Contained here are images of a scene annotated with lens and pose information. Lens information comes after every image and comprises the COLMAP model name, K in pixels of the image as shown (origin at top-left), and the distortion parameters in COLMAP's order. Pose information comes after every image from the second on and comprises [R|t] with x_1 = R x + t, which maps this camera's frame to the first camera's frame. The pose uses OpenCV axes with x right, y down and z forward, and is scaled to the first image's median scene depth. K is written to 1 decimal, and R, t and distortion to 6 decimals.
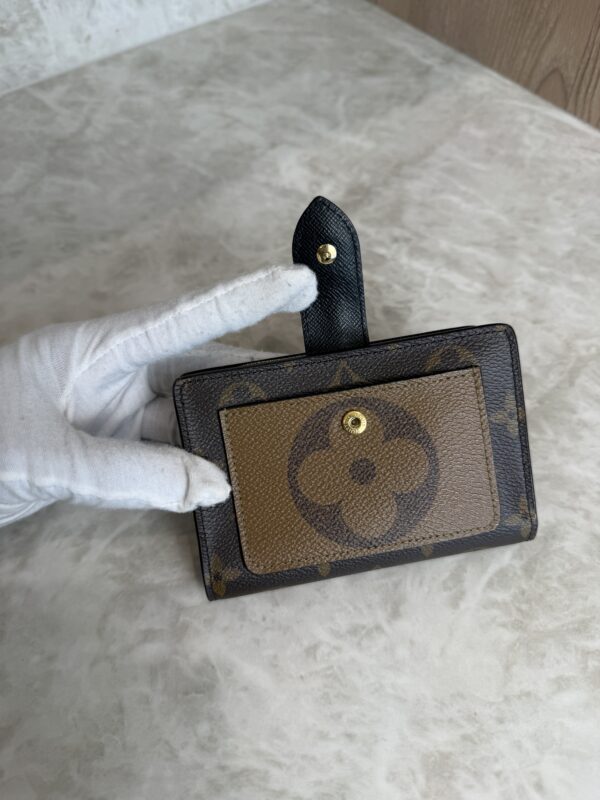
lens RADIAL K [[584.4, 0, 295.6], [0, 584.4, 405.5], [0, 0, 1]] dist [-0.028397, -0.010533]
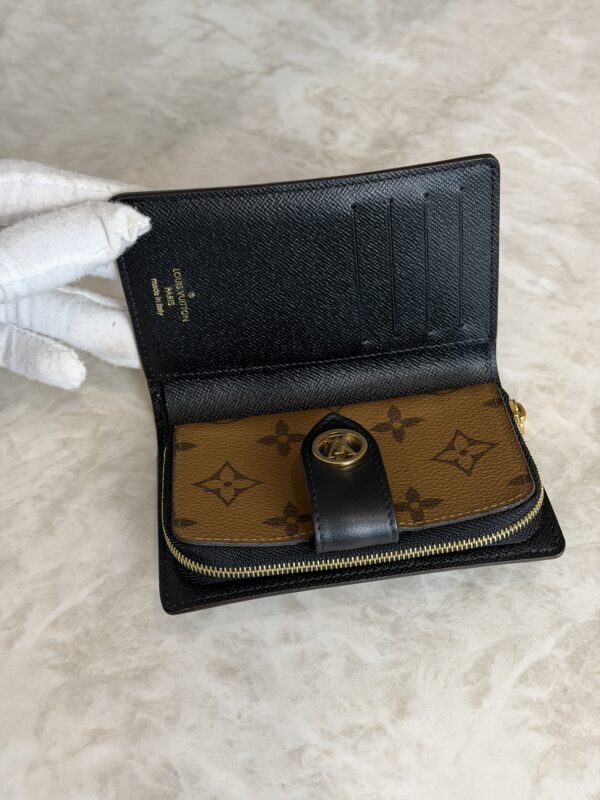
lens RADIAL K [[1152.3, 0, 295.0], [0, 1152.3, 391.8], [0, 0, 1]] dist [0.096585, 0.000000]
pose [[0.998475, -0.003018, -0.055123, 0.082380], [0.001070, 0.999375, -0.035333, -0.020758], [0.055195, 0.035220, 0.997854, -0.454131]]
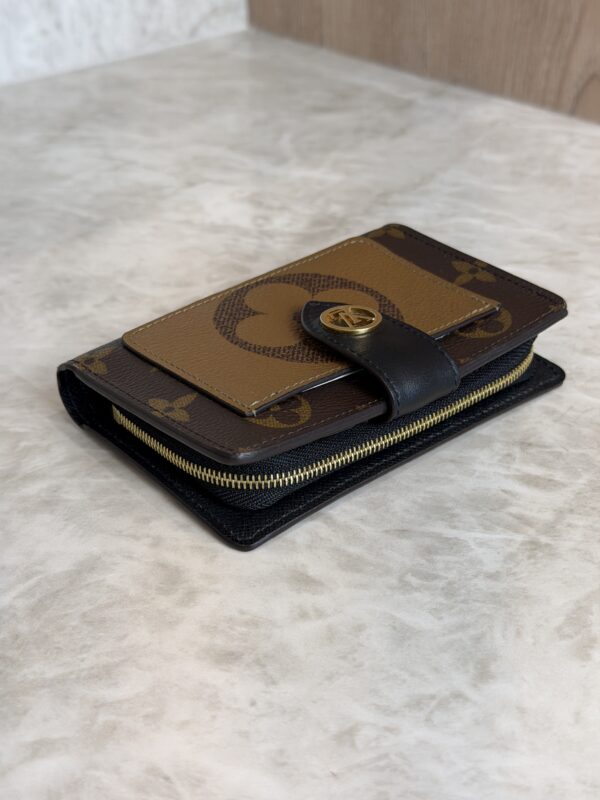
lens RADIAL K [[1152.3, 0, 295.5], [0, 1152.3, 399.8], [0, 0, 1]] dist [0.096585, 0.000000]
pose [[0.993636, -0.047970, 0.101914, -0.081582], [0.087266, 0.899919, -0.427235, 0.421003], [-0.071220, 0.433409, 0.898378, -0.086647]]
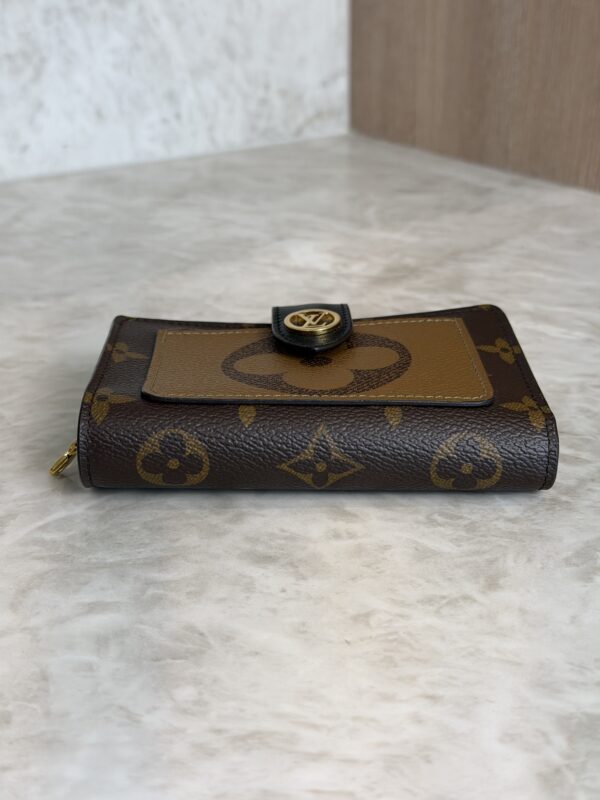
lens RADIAL K [[1152.3, 0, 294.5], [0, 1152.3, 402.9], [0, 0, 1]] dist [0.096585, 0.000000]
pose [[0.999544, 0.025179, 0.016680, -0.049270], [-0.011978, 0.837451, -0.546381, 0.633662], [-0.027725, 0.545932, 0.837370, -0.108655]]
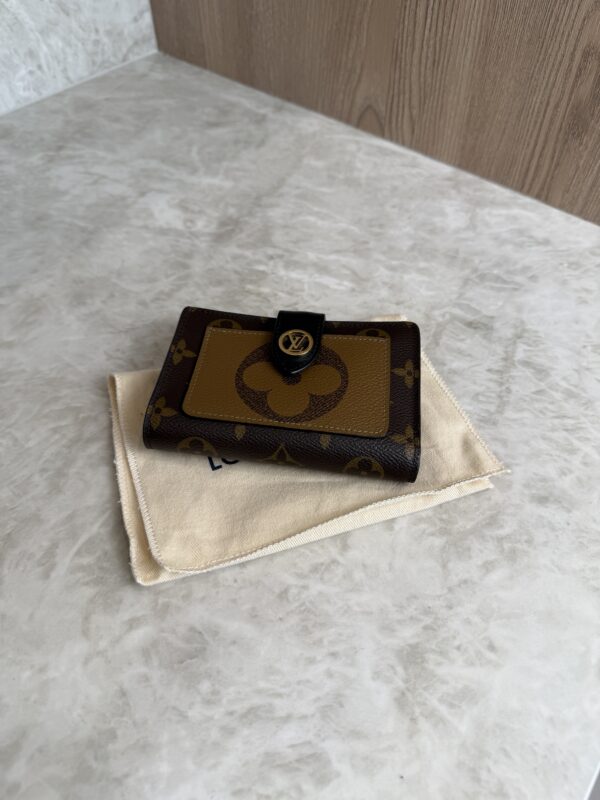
lens RADIAL K [[584.4, 0, 303.0], [0, 584.4, 405.6], [0, 0, 1]] dist [-0.028397, -0.010533]
pose [[0.957155, -0.188756, 0.219605, -0.080705], [0.208117, 0.975706, -0.068442, 0.102257], [-0.201351, 0.111213, 0.973185, -0.107164]]
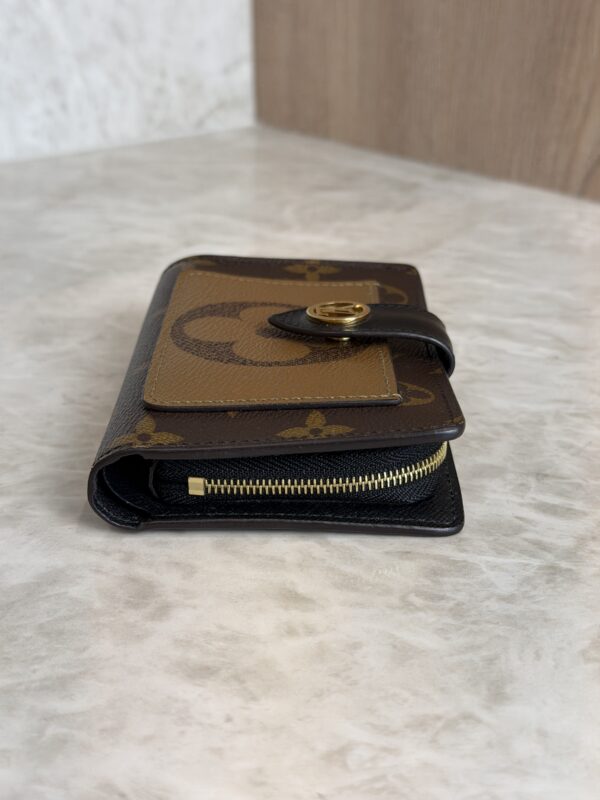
lens RADIAL K [[1152.3, 0, 296.3], [0, 1152.3, 405.4], [0, 0, 1]] dist [0.096585, 0.000000]
pose [[0.994291, -0.007685, 0.106426, -0.071204], [0.064219, 0.839636, -0.539340, 0.481595], [-0.085214, 0.543095, 0.835336, 0.047724]]
